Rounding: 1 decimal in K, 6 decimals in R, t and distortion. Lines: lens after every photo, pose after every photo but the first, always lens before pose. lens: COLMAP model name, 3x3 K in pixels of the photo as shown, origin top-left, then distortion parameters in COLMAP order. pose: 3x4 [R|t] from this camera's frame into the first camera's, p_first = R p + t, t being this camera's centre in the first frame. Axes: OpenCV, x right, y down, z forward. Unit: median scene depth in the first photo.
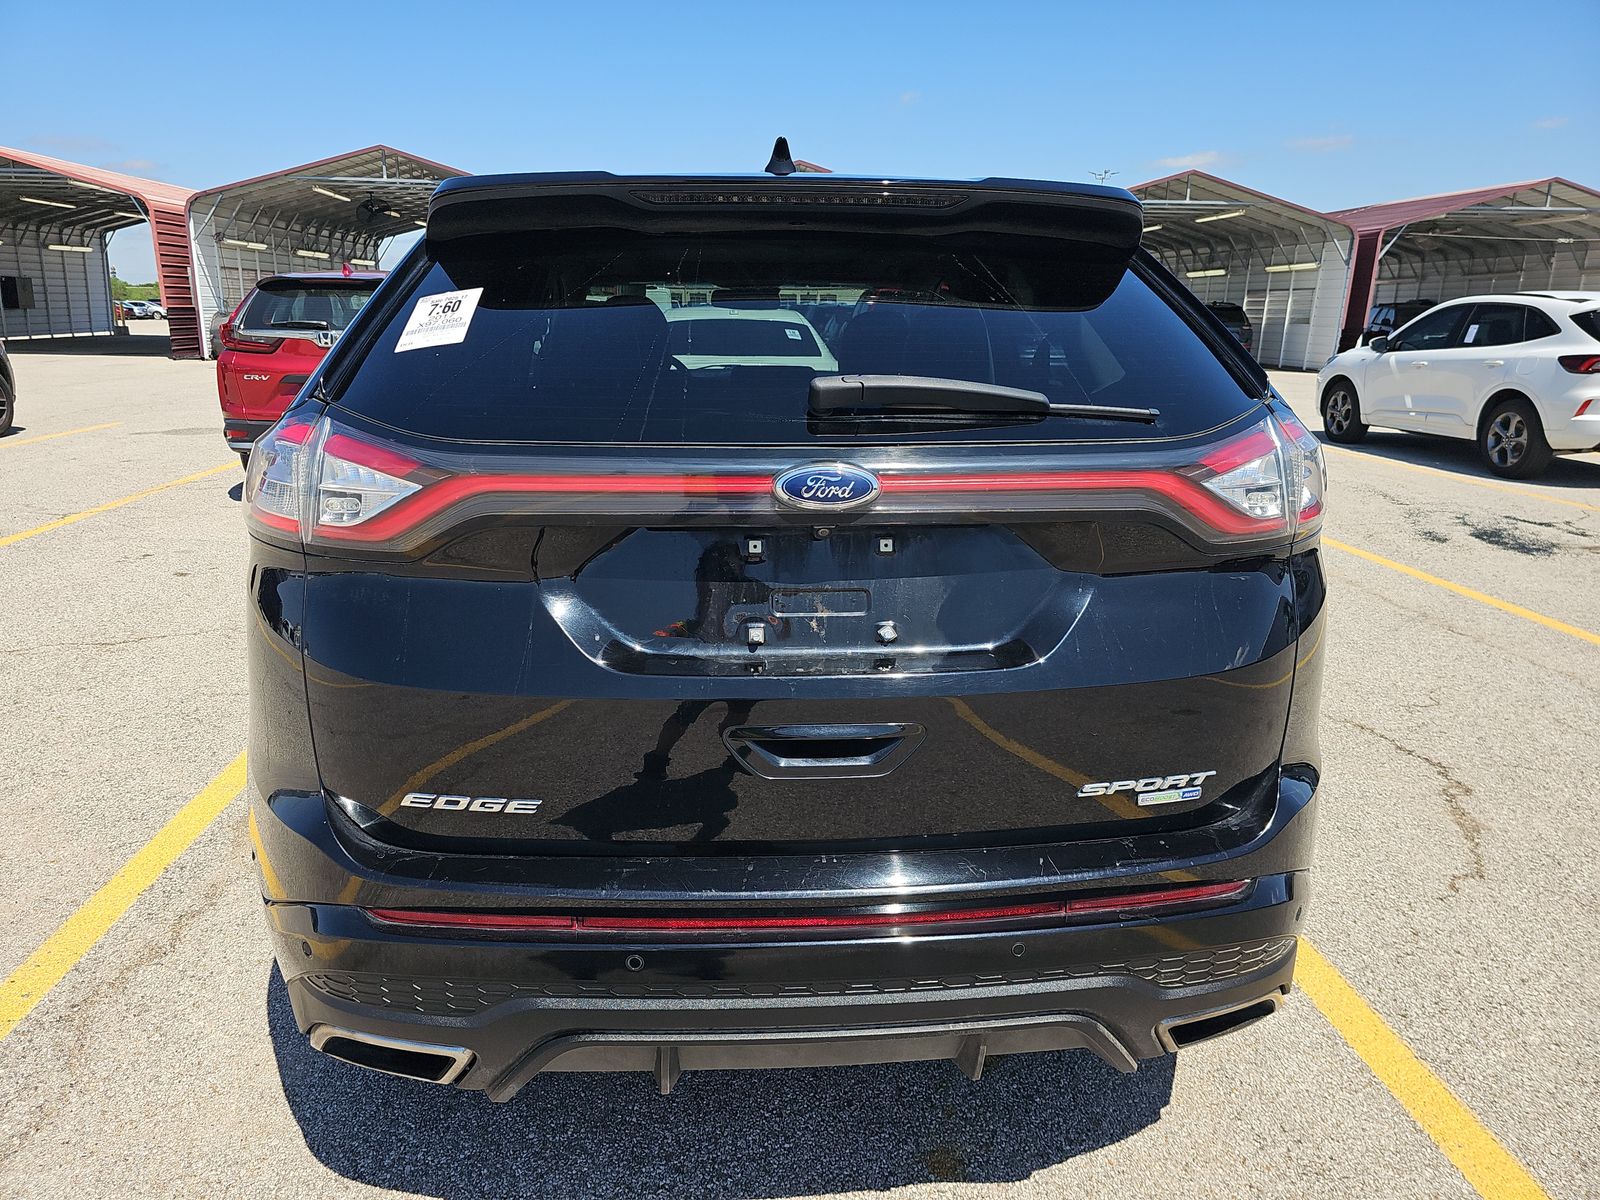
lens RADIAL K [[1091.0, 0, 803.8], [0, 1091.0, 599.6], [0, 0, 1]] dist [0.031798, -0.032855]
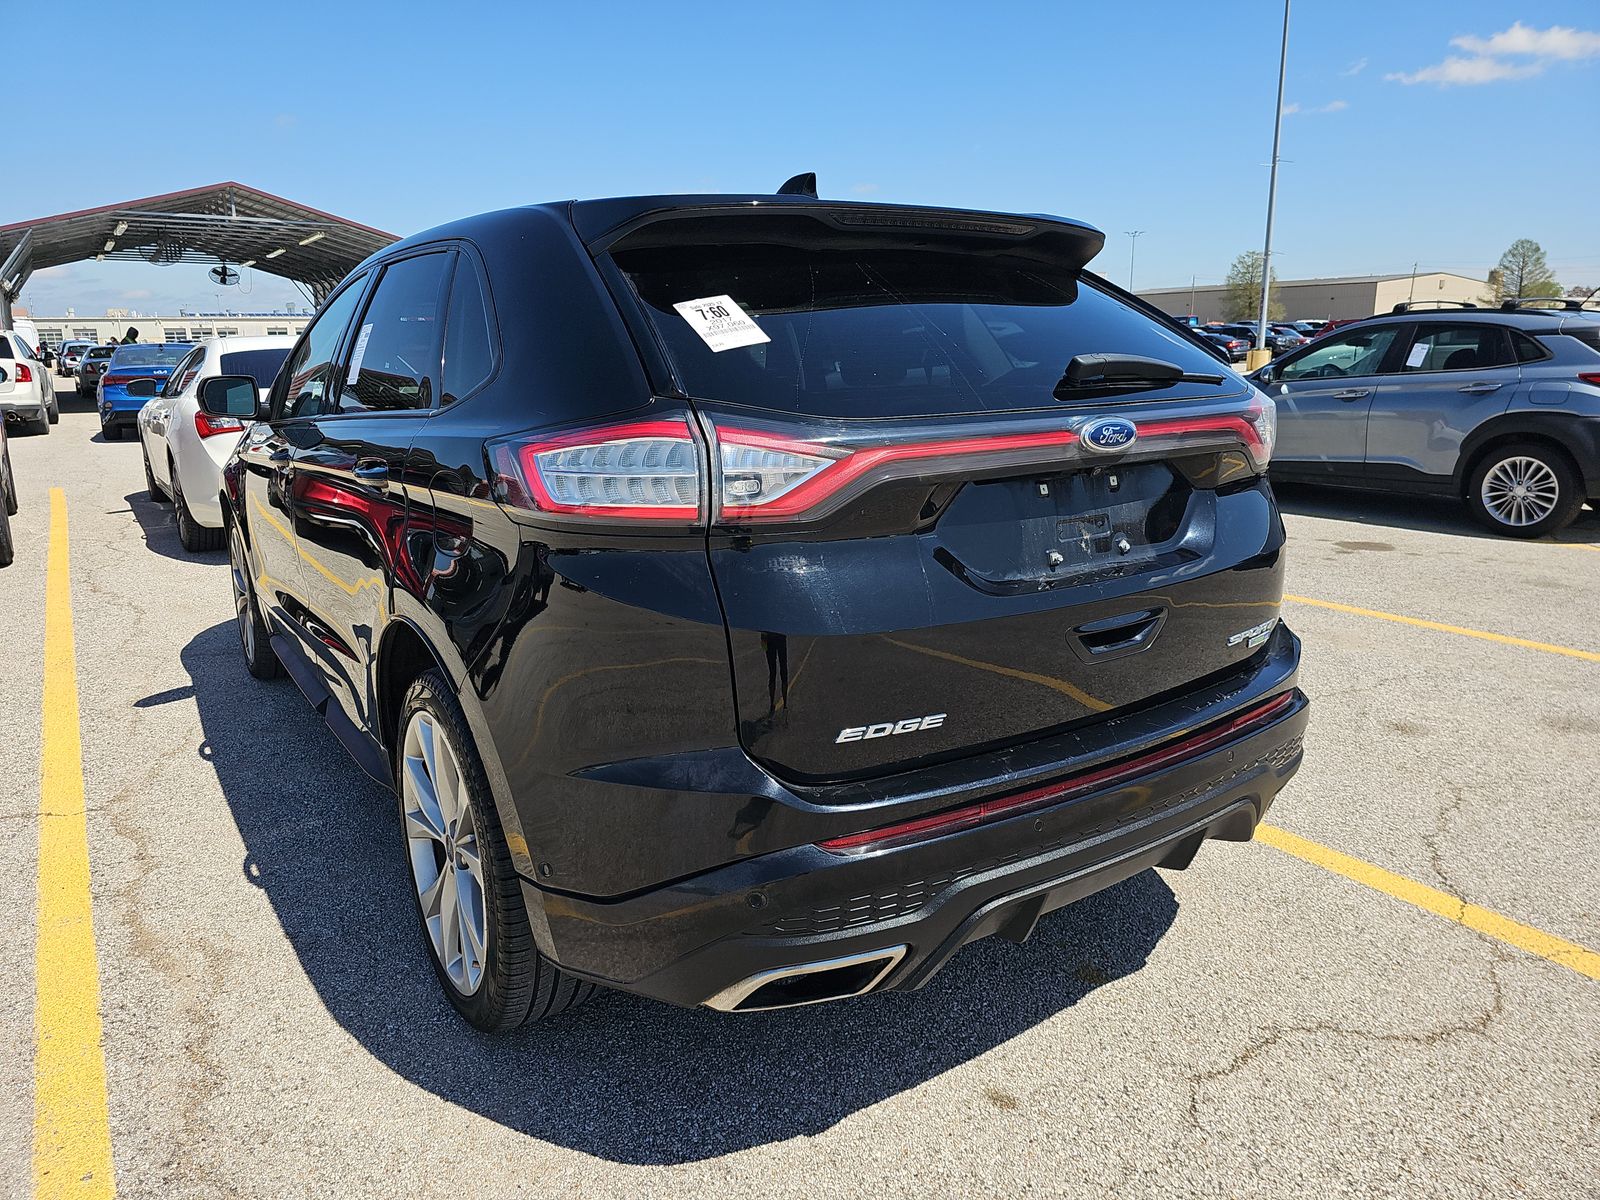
lens RADIAL K [[1091.0, 0, 792.4], [0, 1091.0, 593.9], [0, 0, 1]] dist [0.031798, -0.032855]
pose [[0.870880, -0.133486, 0.473022, -0.920477], [0.149607, 0.988739, 0.003580, 0.024076], [-0.468173, 0.067650, 0.881043, 0.014285]]
